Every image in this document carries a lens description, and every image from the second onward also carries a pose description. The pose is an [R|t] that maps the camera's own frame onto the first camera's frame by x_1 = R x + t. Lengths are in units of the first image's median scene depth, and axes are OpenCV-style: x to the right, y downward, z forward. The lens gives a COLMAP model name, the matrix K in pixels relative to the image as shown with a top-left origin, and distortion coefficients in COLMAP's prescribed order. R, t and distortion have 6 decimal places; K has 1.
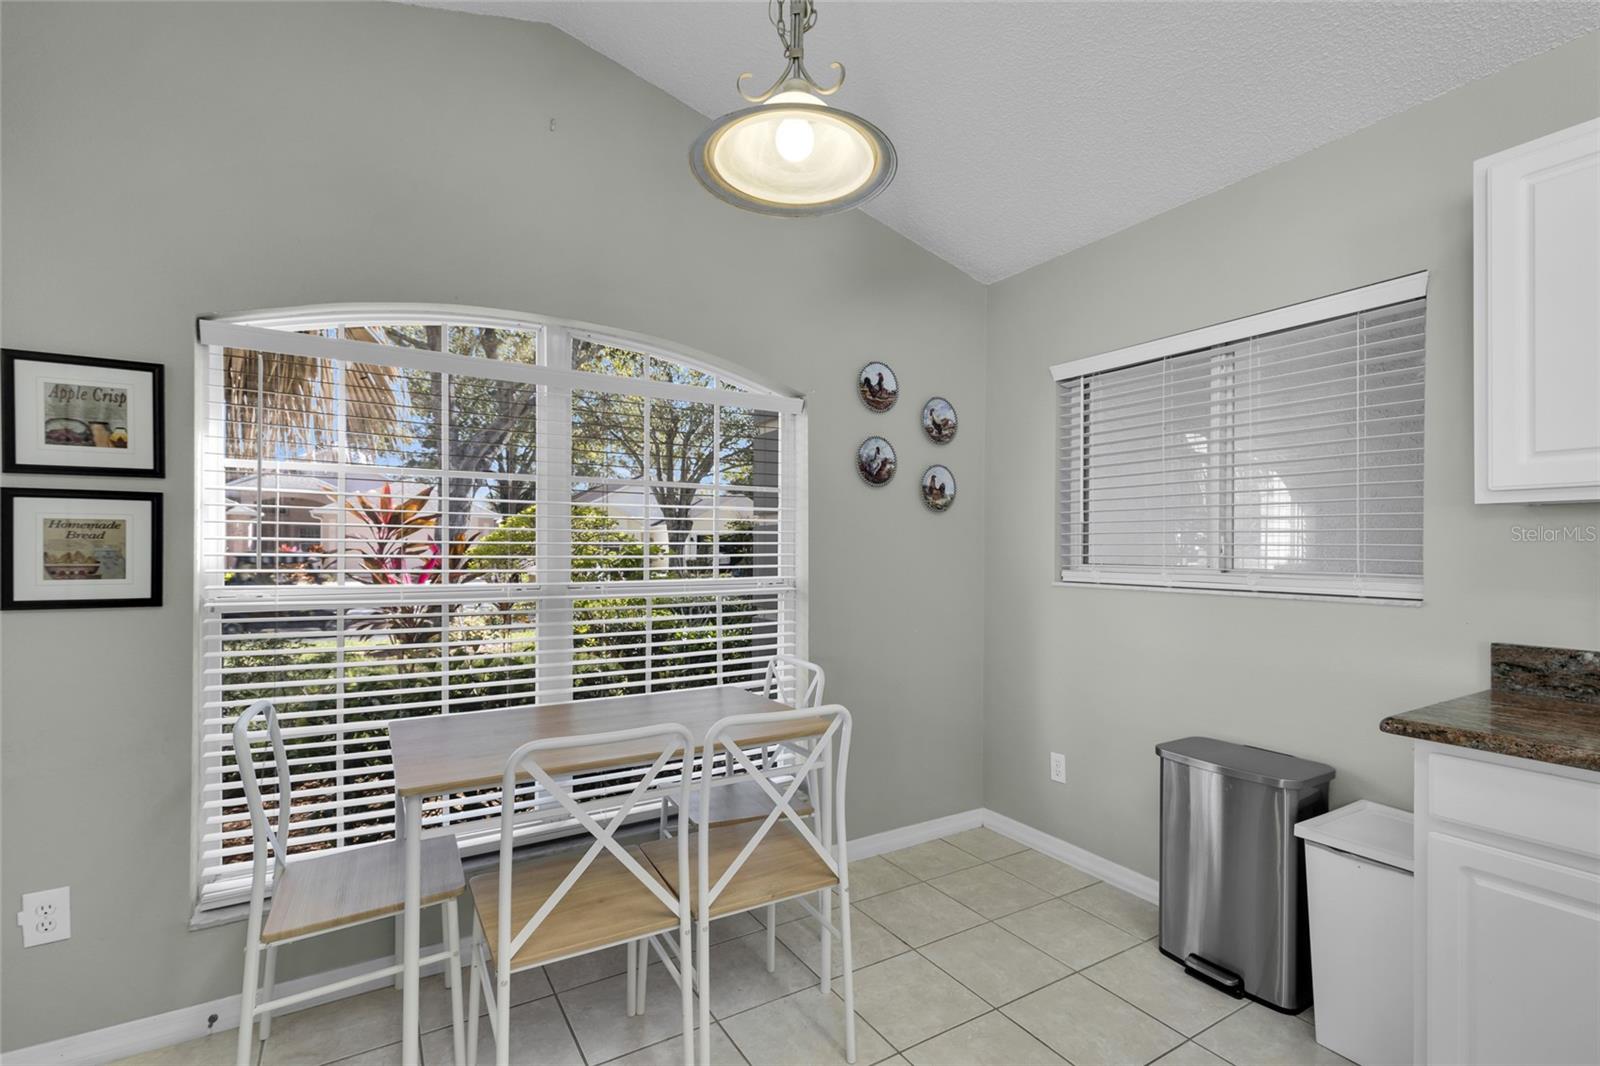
lens RADIAL K [[726.4, 0, 793.4], [0, 726.4, 544.5], [0, 0, 1]] dist [0.008851, -0.001172]
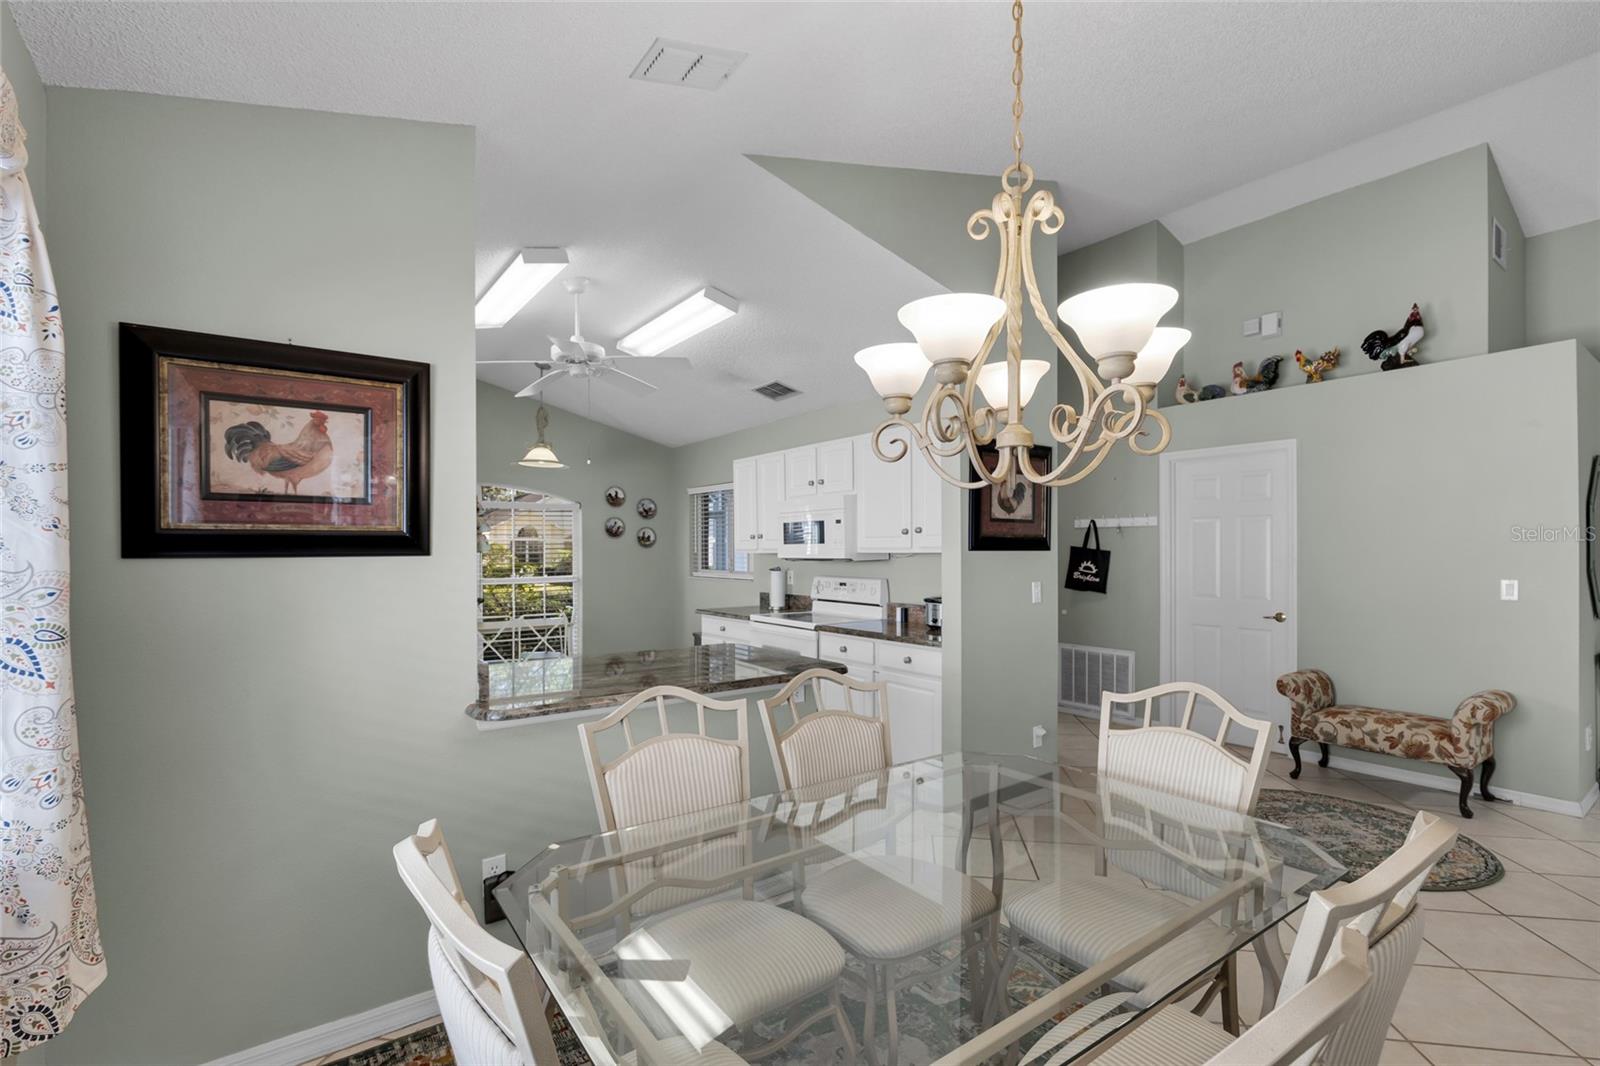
lens RADIAL K [[726.4, 0, 791.8], [0, 726.4, 547.9], [0, 0, 1]] dist [0.008851, -0.001172]
pose [[0.997256, -0.004109, 0.073917, 0.518970], [0.003887, 0.999987, 0.003155, -0.051911], [-0.073929, -0.002859, 0.997259, -1.443308]]
